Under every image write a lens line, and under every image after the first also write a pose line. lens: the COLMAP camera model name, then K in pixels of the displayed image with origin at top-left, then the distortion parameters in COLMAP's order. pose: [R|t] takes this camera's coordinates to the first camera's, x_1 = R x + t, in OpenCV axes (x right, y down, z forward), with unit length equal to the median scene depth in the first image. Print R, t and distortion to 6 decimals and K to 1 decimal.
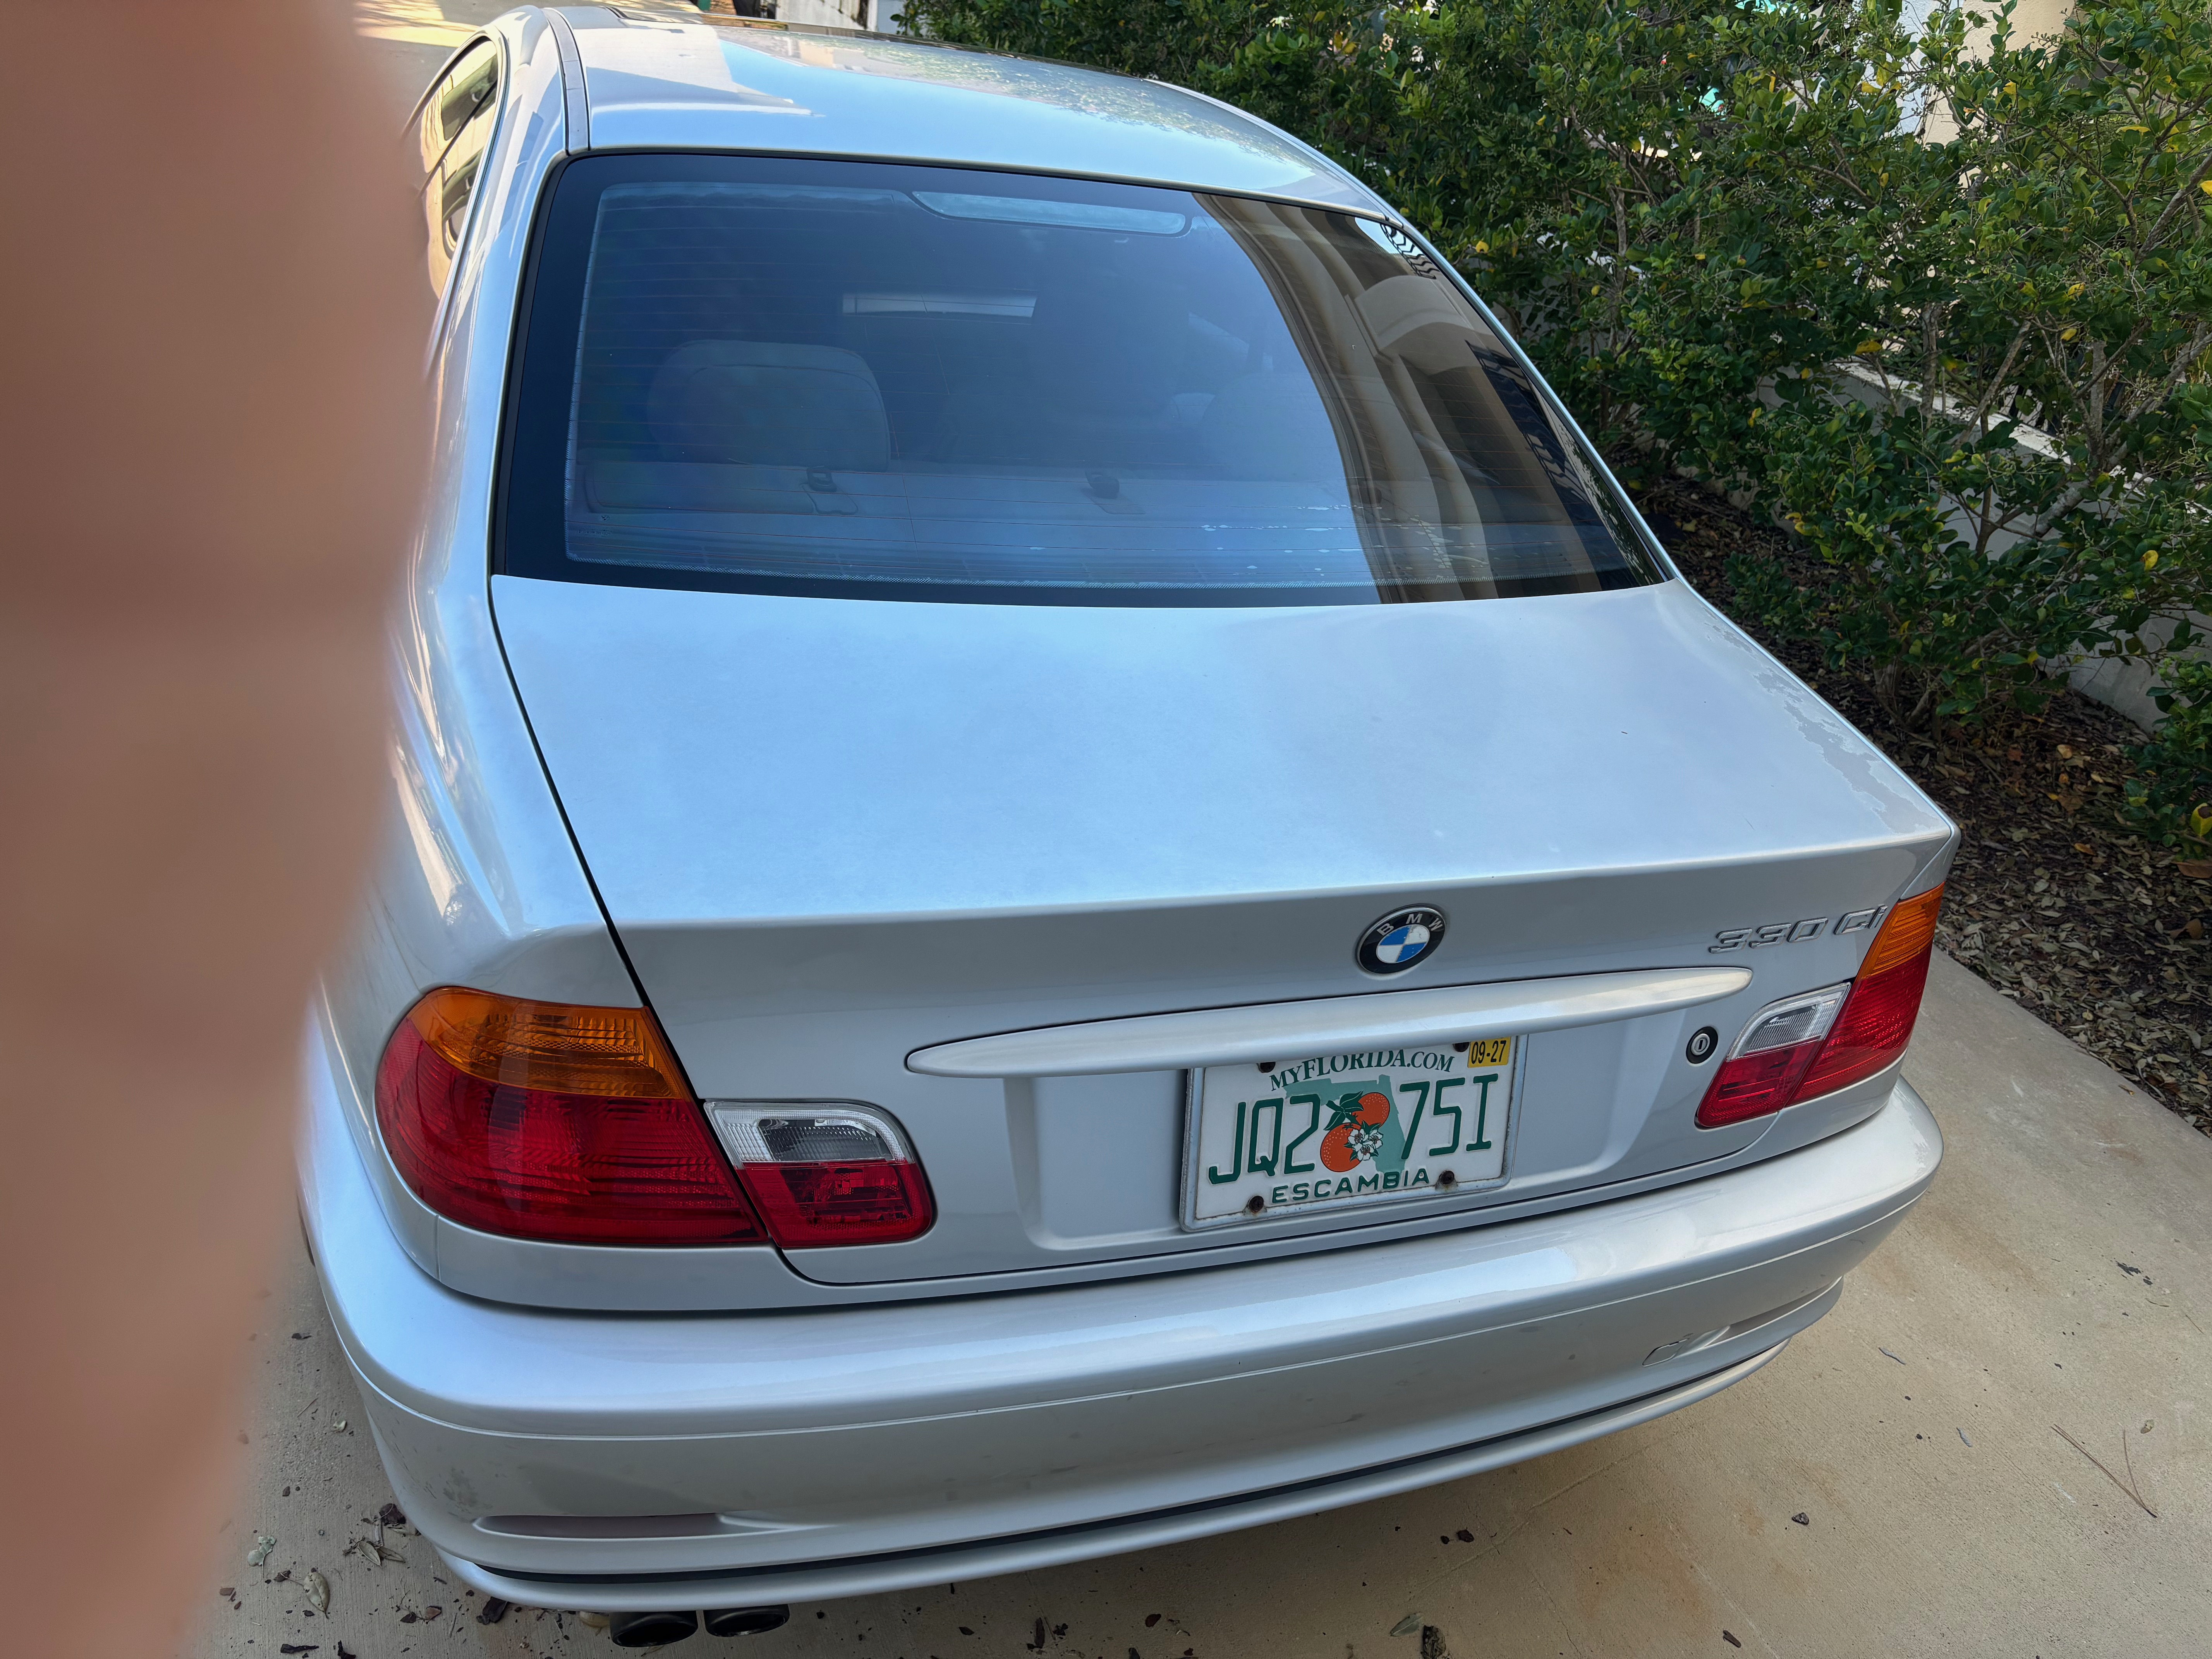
lens RADIAL K [[1679.9, 0, 1106.0], [0, 1679.9, 829.5], [0, 0, 1]] dist [0.038503, -0.054477]
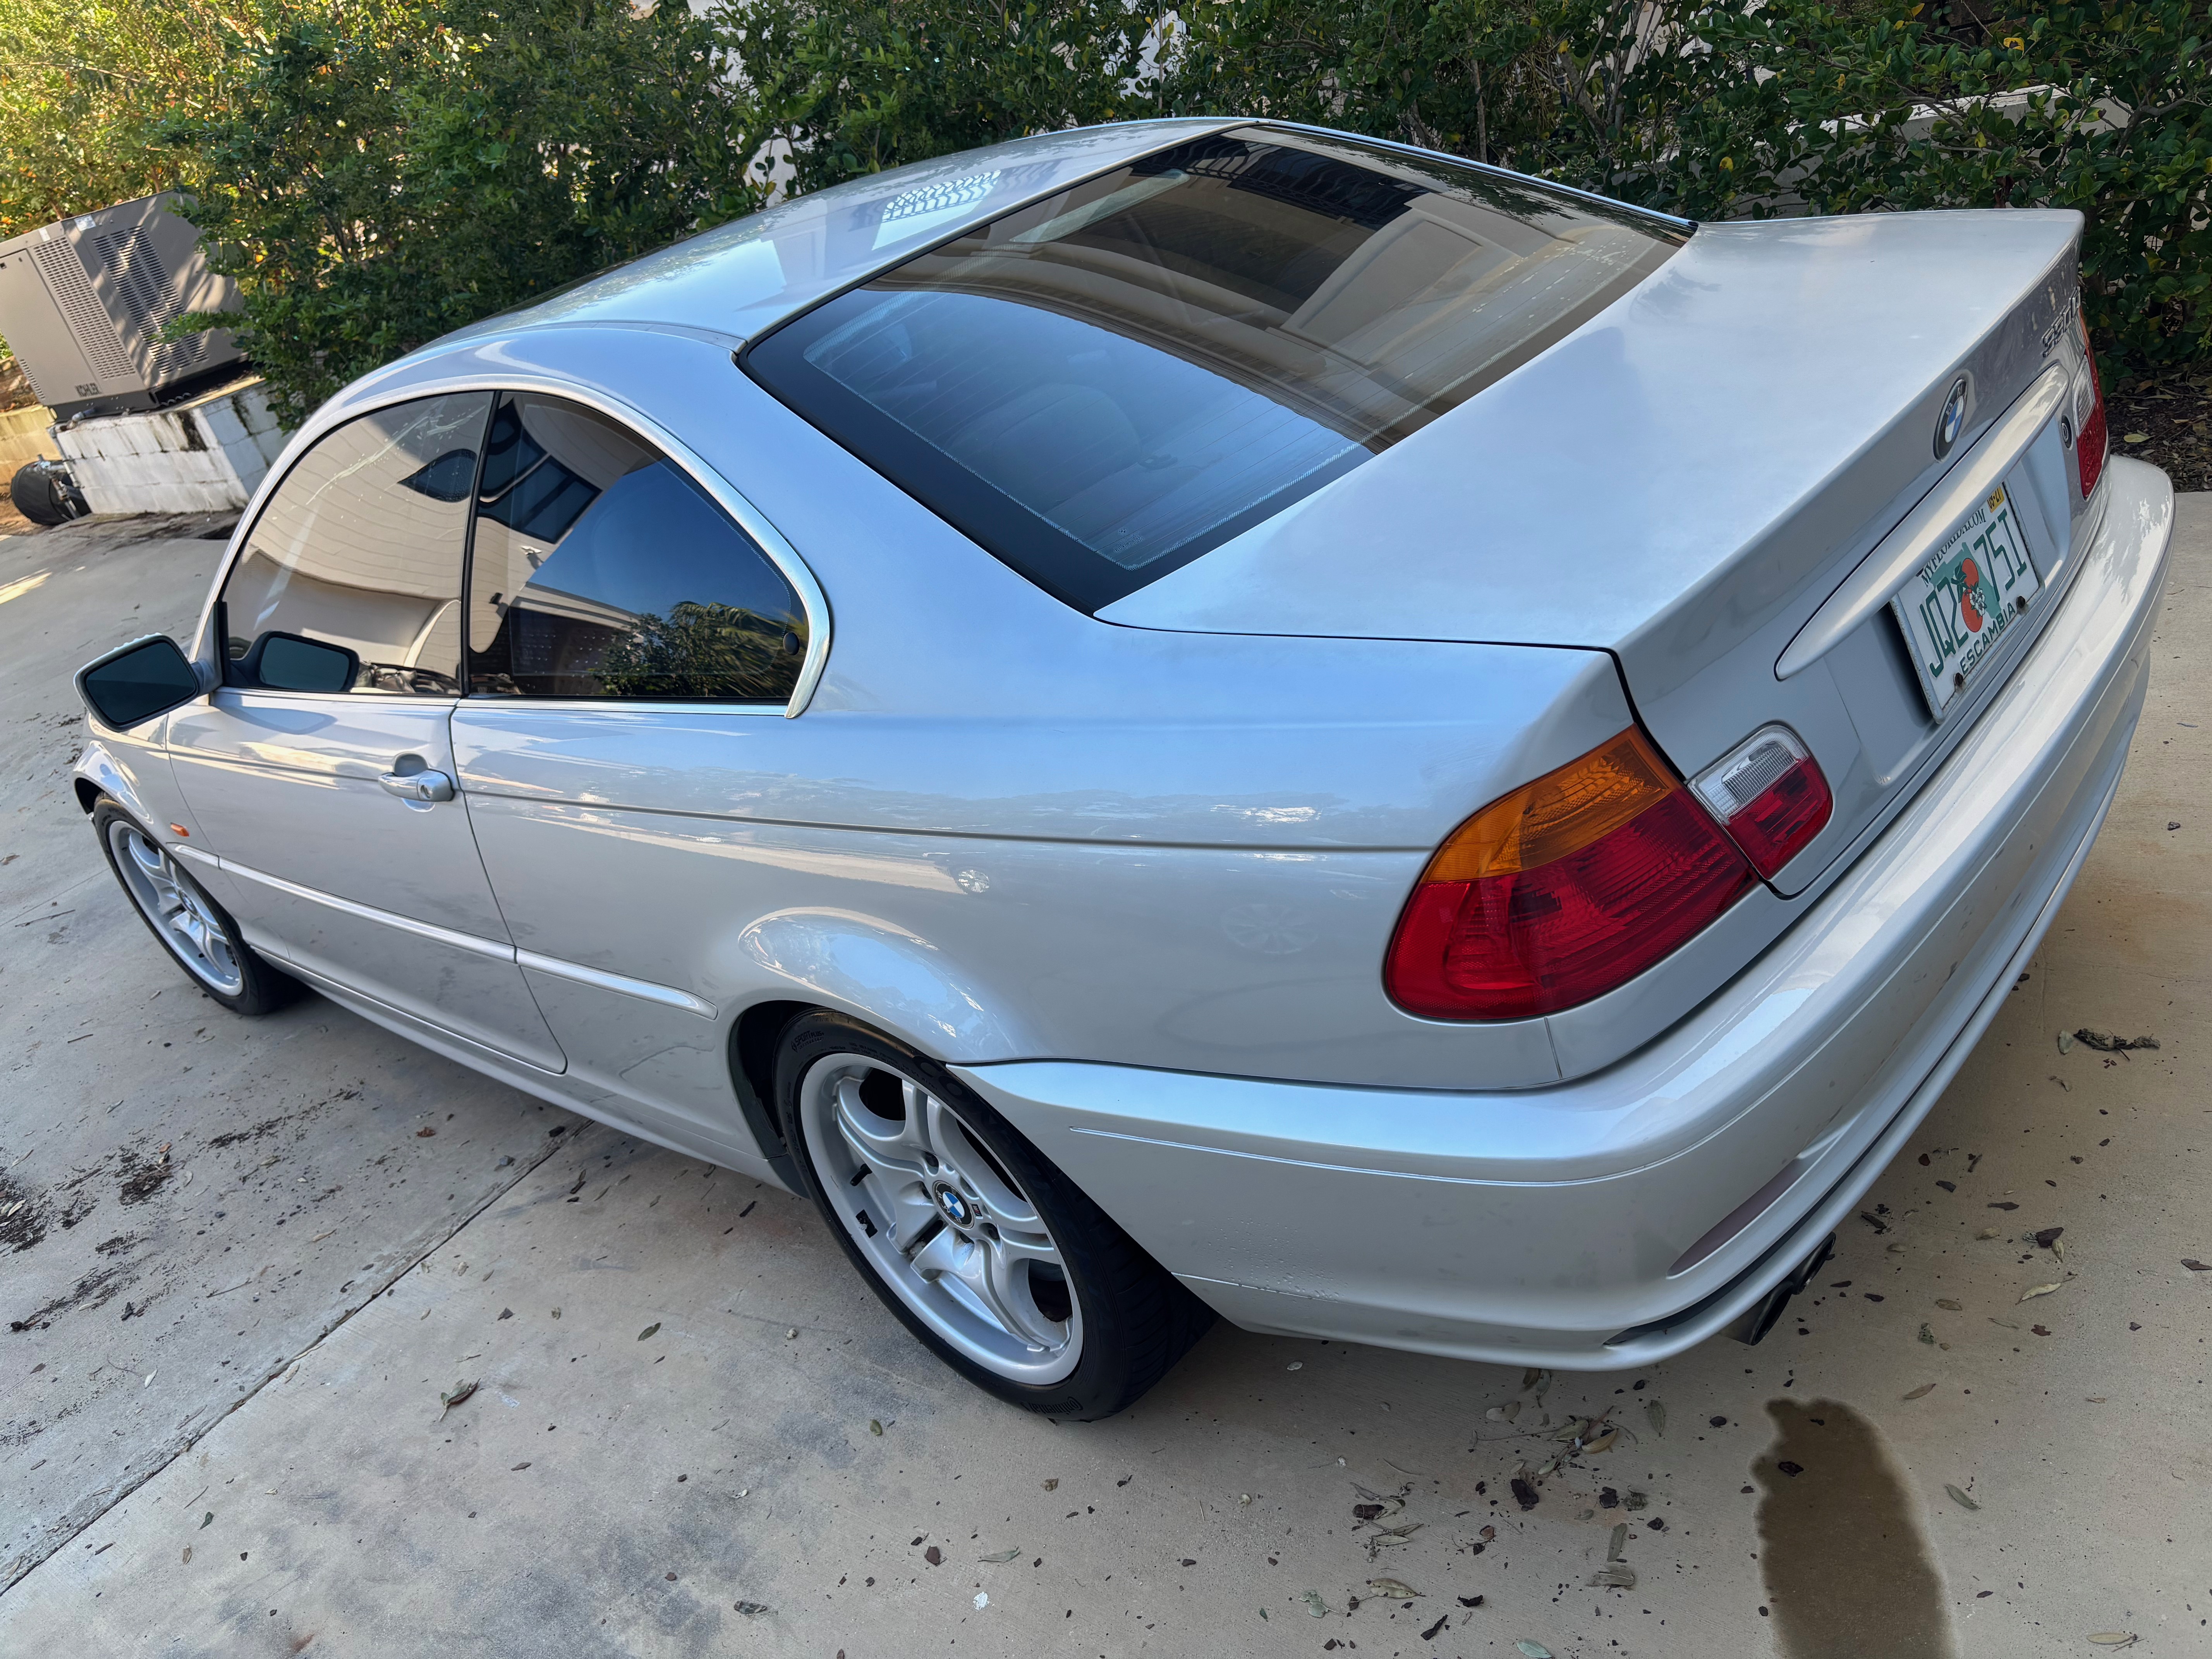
lens RADIAL K [[1679.9, 0, 1106.0], [0, 1679.9, 829.5], [0, 0, 1]] dist [0.038503, -0.054477]
pose [[0.798731, -0.548107, 0.248209, -0.739678], [0.566383, 0.824138, -0.002704, -0.030824], [-0.203076, 0.142741, 0.968703, -0.029590]]
